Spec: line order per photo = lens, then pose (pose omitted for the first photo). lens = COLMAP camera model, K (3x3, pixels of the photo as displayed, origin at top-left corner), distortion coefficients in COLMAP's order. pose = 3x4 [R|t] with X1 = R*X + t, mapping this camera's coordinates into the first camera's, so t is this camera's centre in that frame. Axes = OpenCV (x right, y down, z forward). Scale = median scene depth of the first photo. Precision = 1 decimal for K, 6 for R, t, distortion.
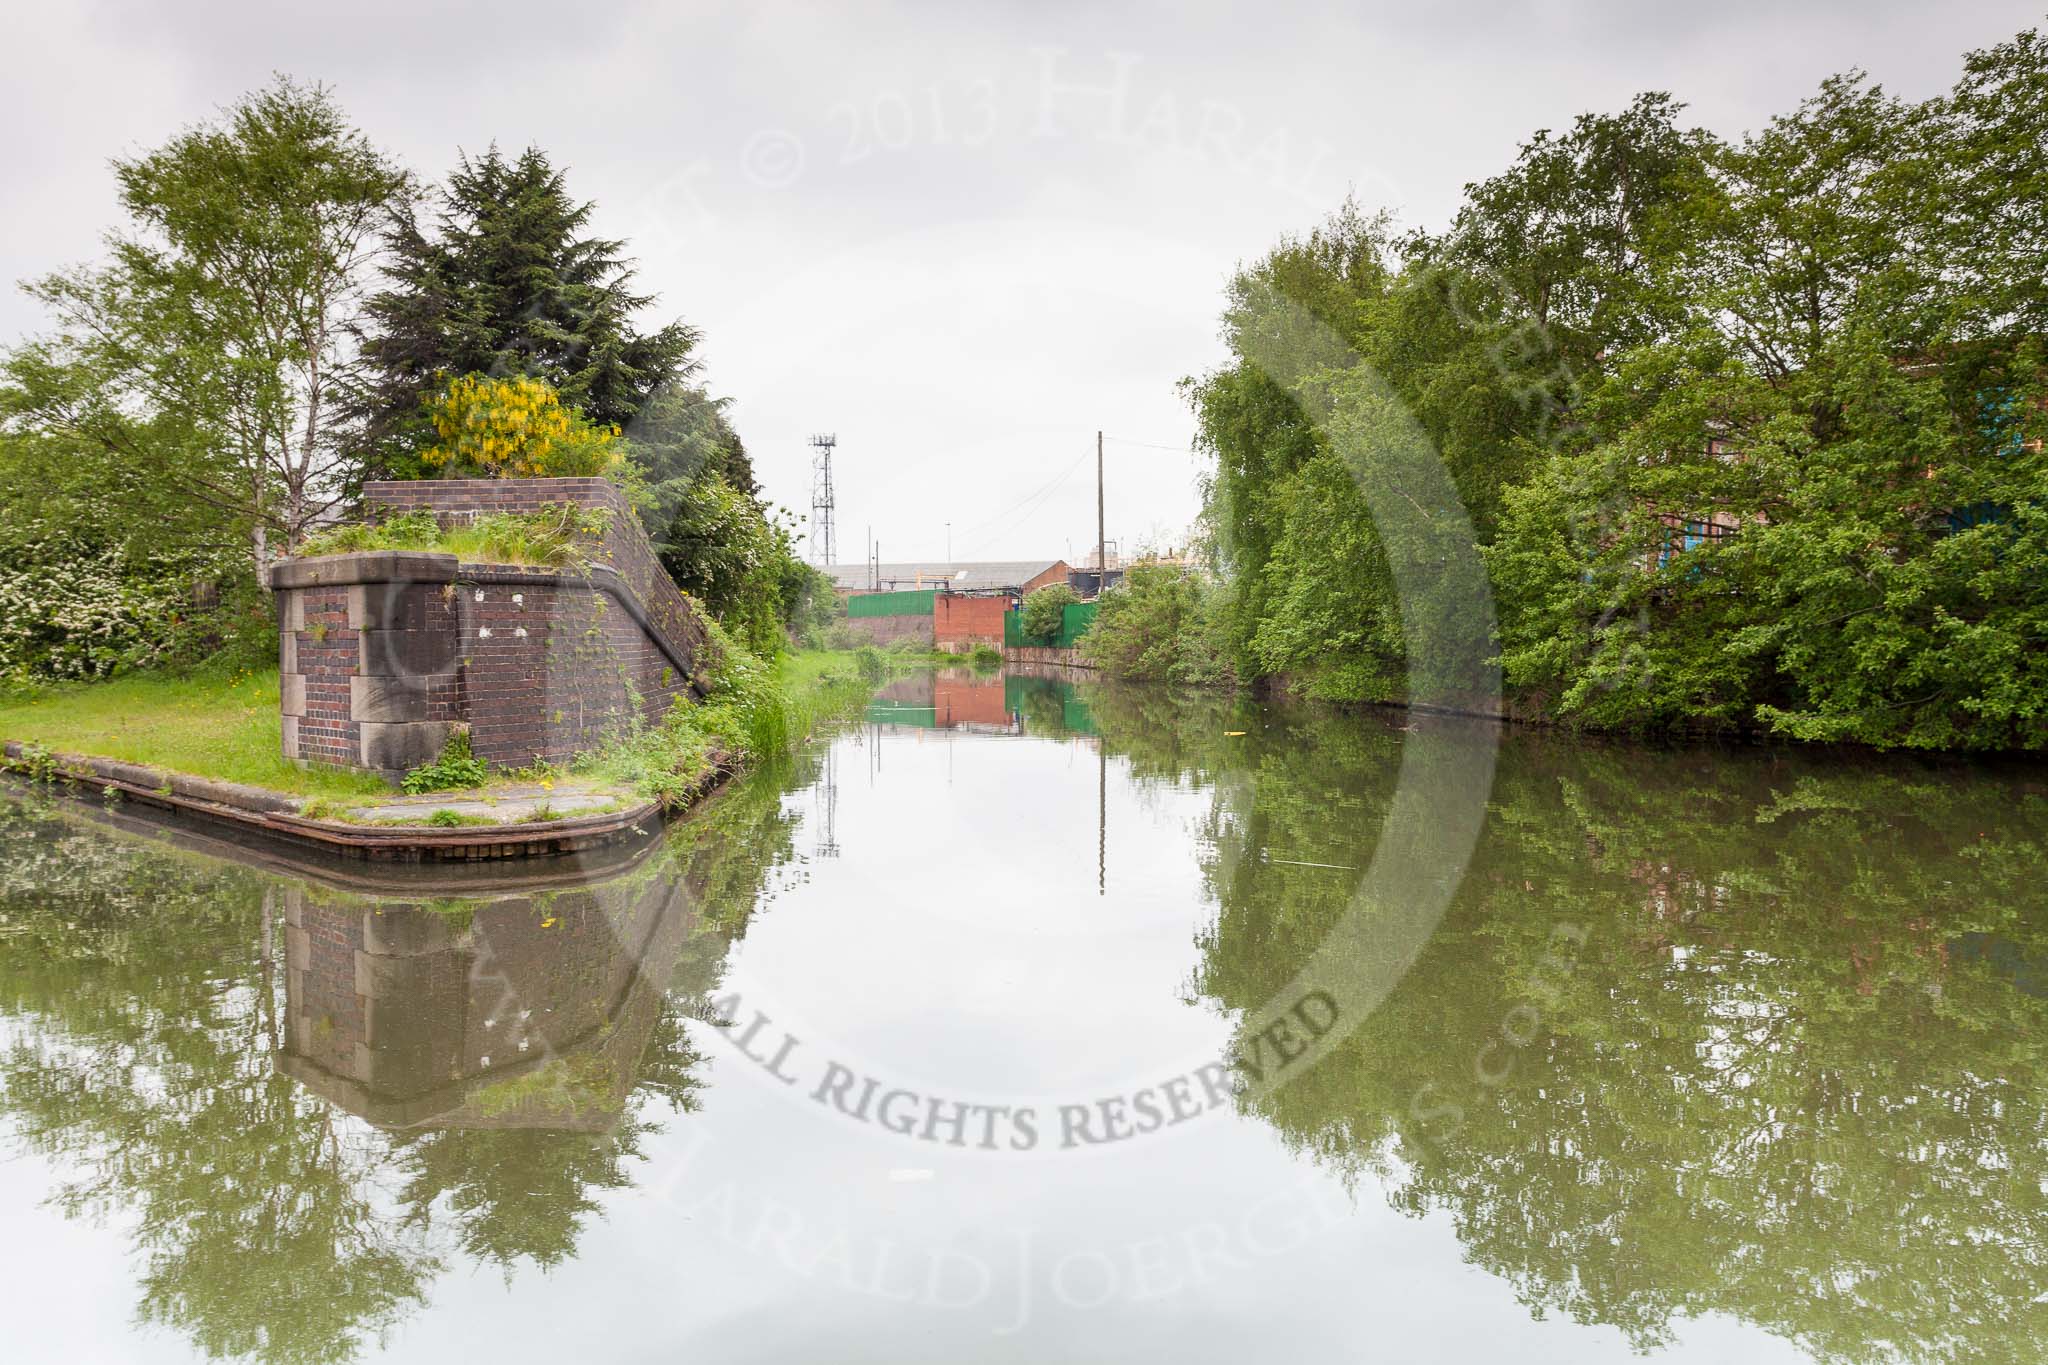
lens RADIAL K [[1482.3, 0, 1020.9], [0, 1482.3, 672.3], [0, 0, 1]] dist [-0.000276, -0.003429]
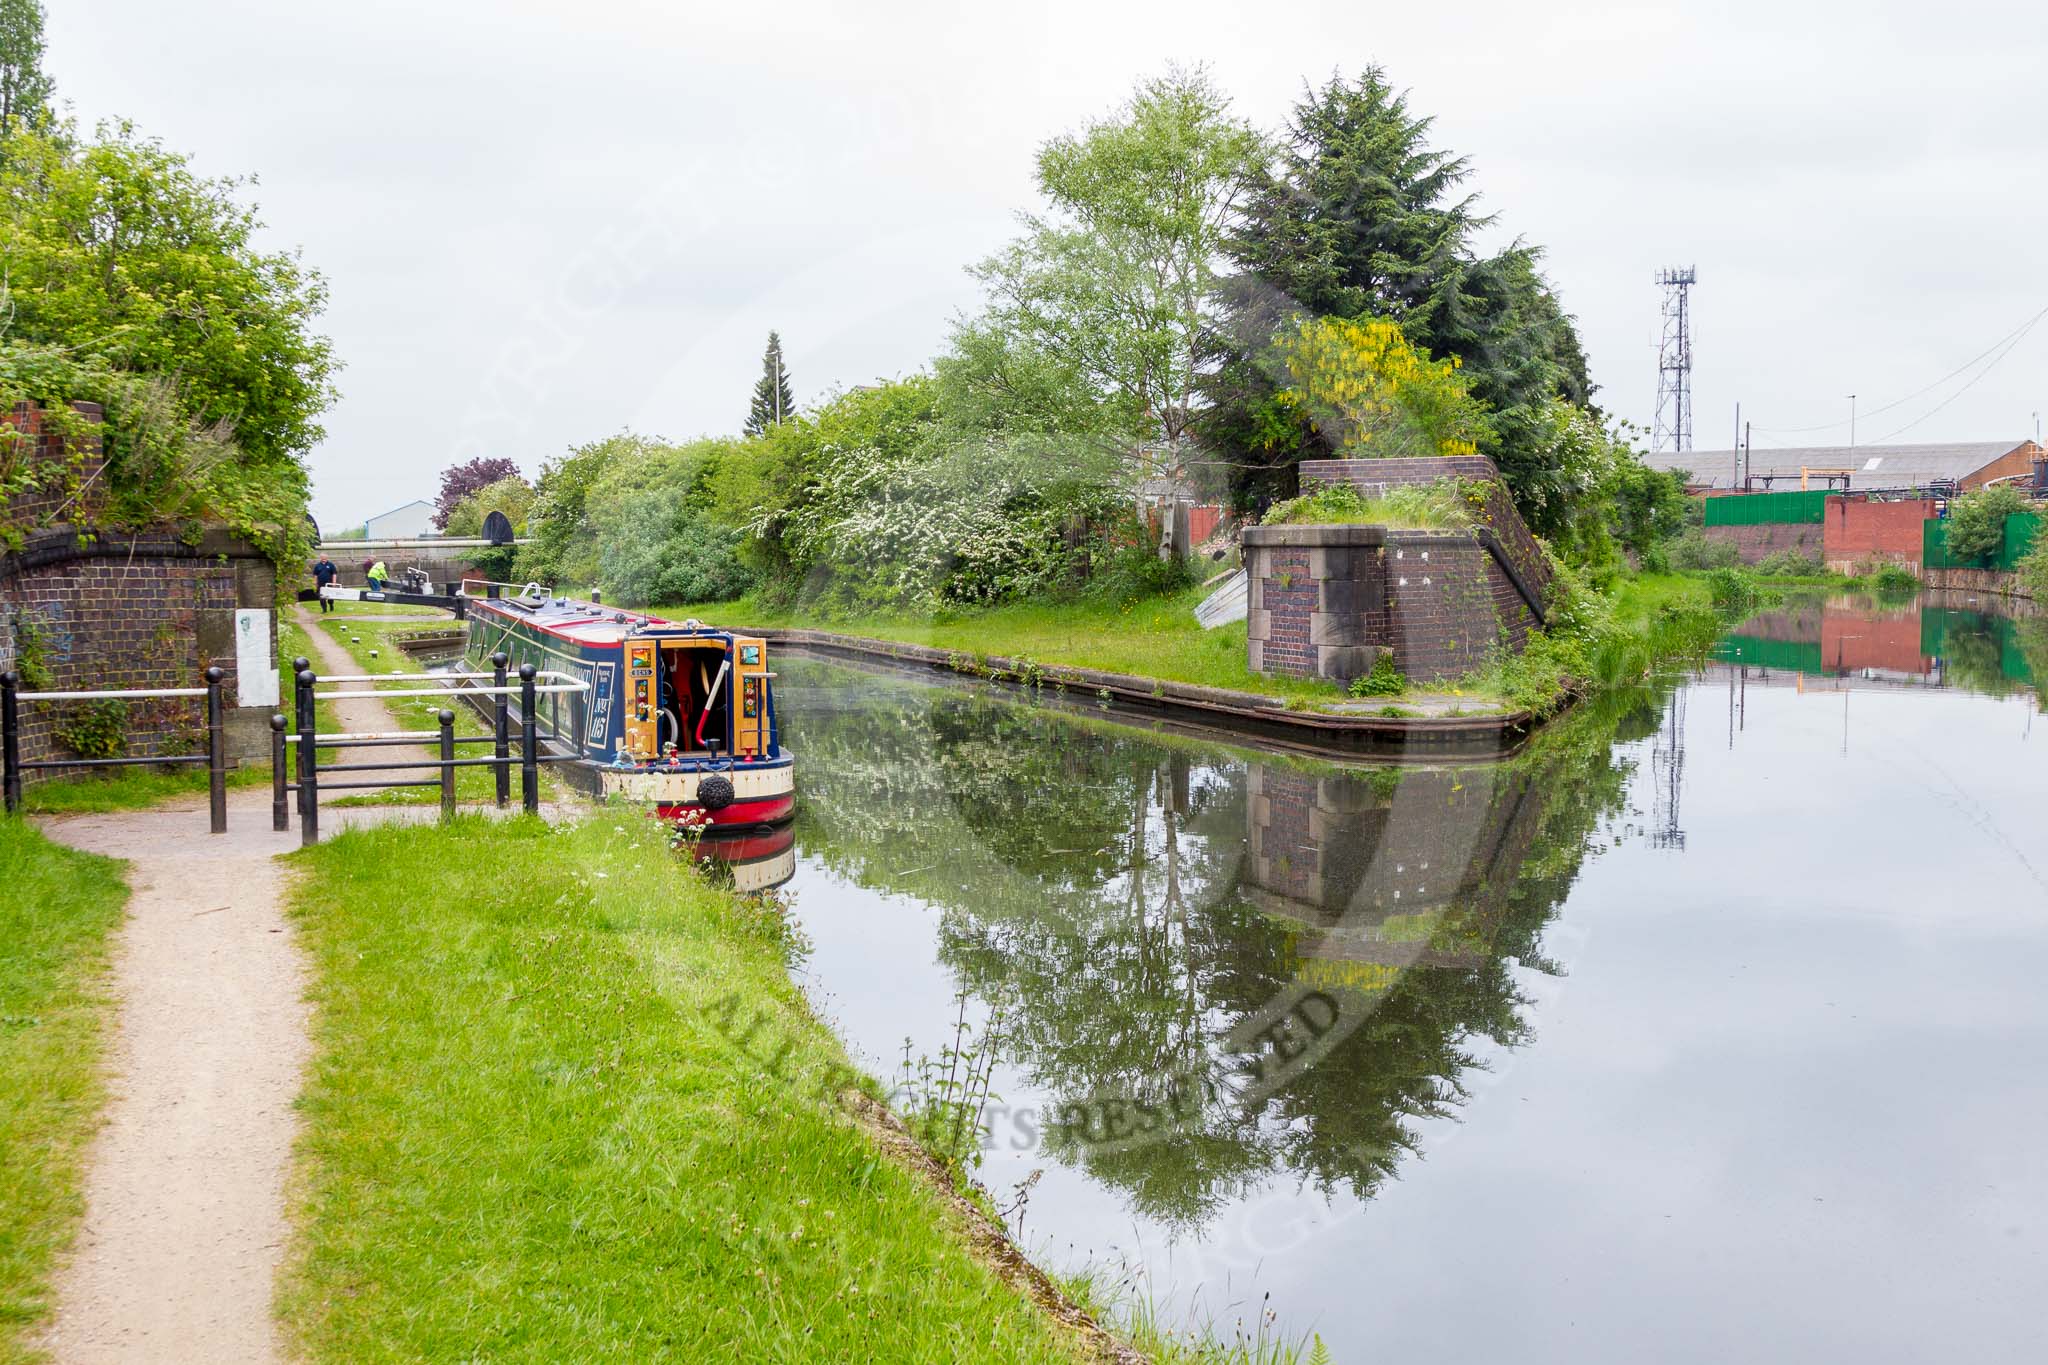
lens RADIAL K [[2118.0, 0, 1015.3], [0, 2118.0, 685.9], [0, 0, 1]] dist [0.028999, 0.000000]
pose [[0.908355, 0.031406, -0.417019, 0.062993], [-0.012482, 0.998768, 0.048029, -0.009915], [0.418013, -0.038422, 0.907628, -0.448637]]
